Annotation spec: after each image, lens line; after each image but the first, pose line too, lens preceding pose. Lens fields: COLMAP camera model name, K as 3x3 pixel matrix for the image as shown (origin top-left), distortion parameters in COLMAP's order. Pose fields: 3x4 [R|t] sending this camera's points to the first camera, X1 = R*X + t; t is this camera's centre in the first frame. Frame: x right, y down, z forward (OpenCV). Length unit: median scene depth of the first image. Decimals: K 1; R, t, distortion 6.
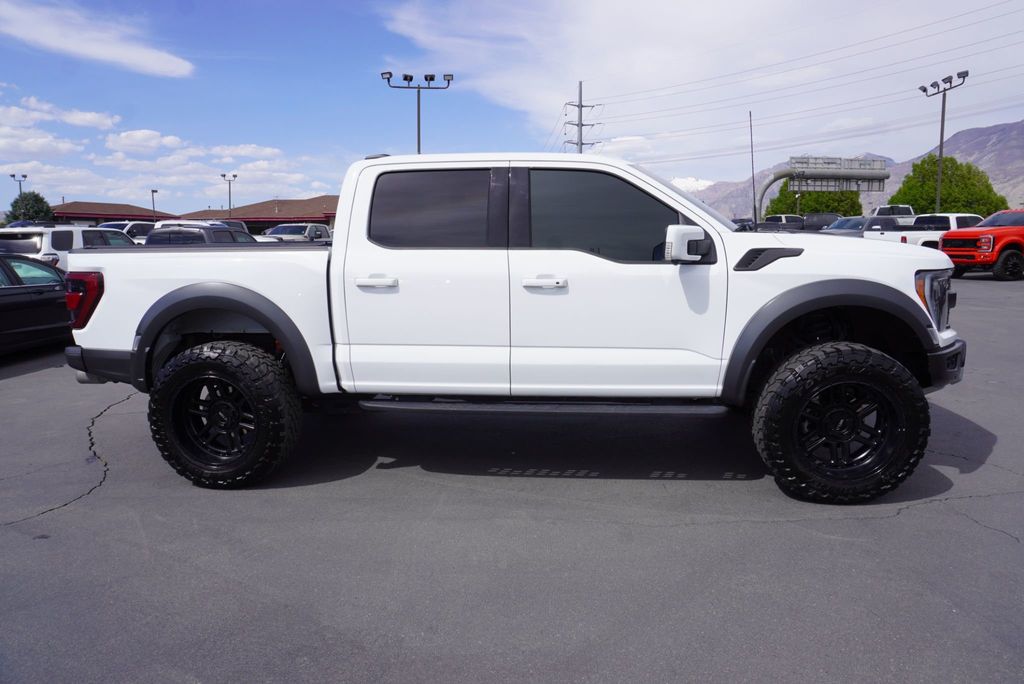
lens RADIAL K [[686.0, 0, 512.0], [0, 686.0, 342.0], [0, 0, 1]] dist [-0.038256, 0.038872]
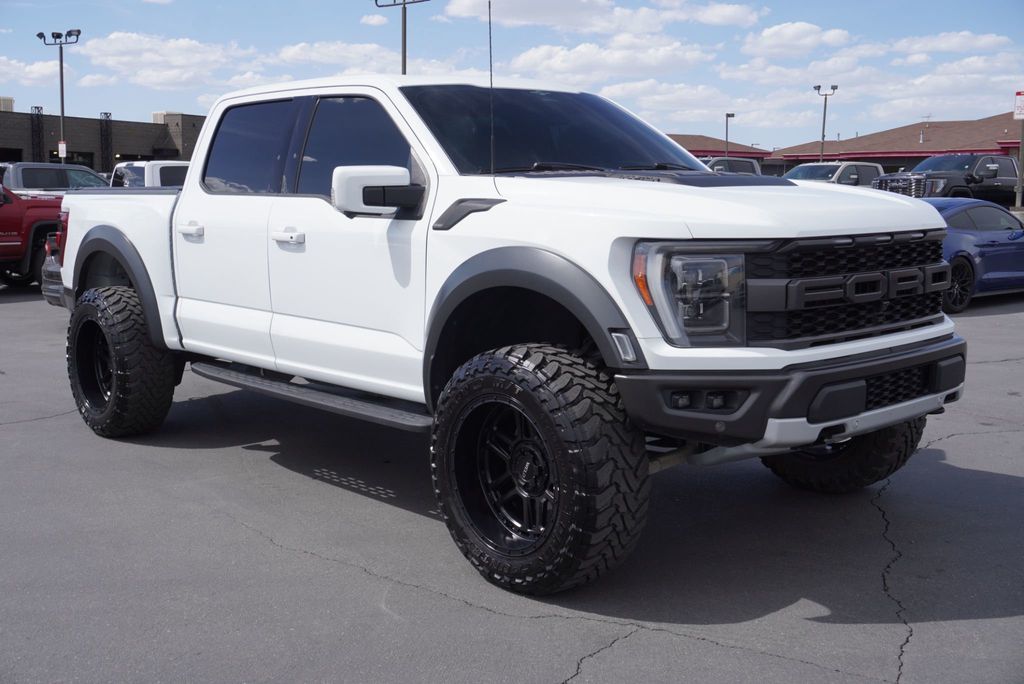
lens RADIAL K [[1114.6, 0, 512.0], [0, 1114.6, 342.0], [0, 0, 1]] dist [0.064553, -0.001203]
pose [[0.750835, 0.100124, -0.652857, 1.135665], [-0.108308, 0.993728, 0.027837, -0.028047], [0.651549, 0.049809, 0.756970, 0.172823]]
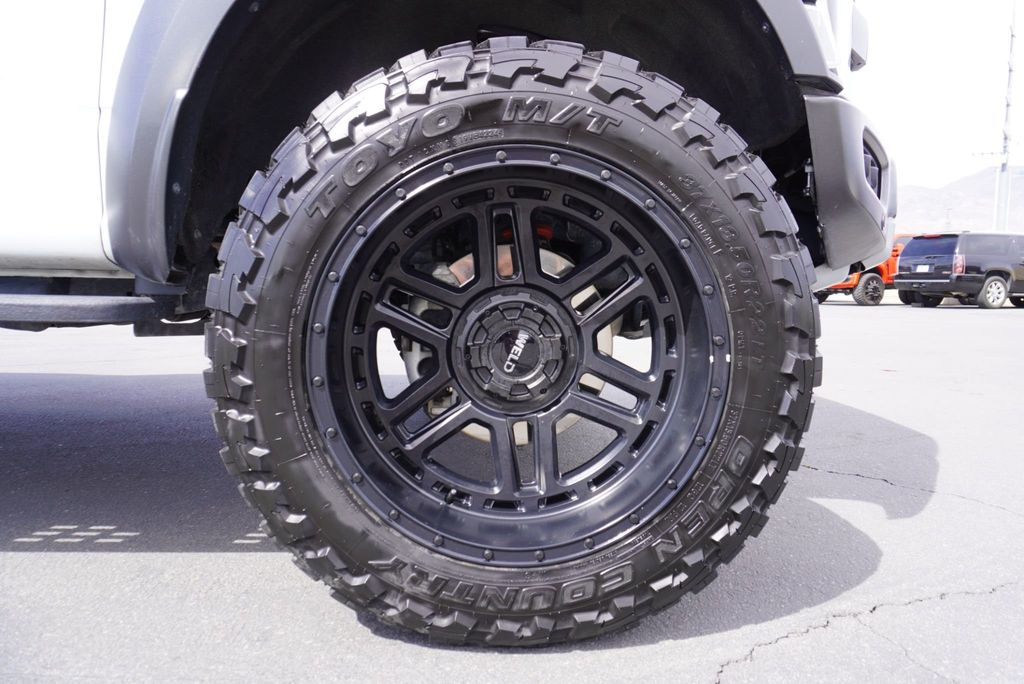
lens RADIAL K [[686.0, 0, 512.0], [0, 686.0, 342.0], [0, 0, 1]] dist [-0.038256, 0.038872]
pose [[0.987081, 0.018531, 0.159149, 0.426843], [-0.007929, 0.997722, -0.066998, 0.133208], [-0.160028, 0.064871, 0.984979, 0.712437]]
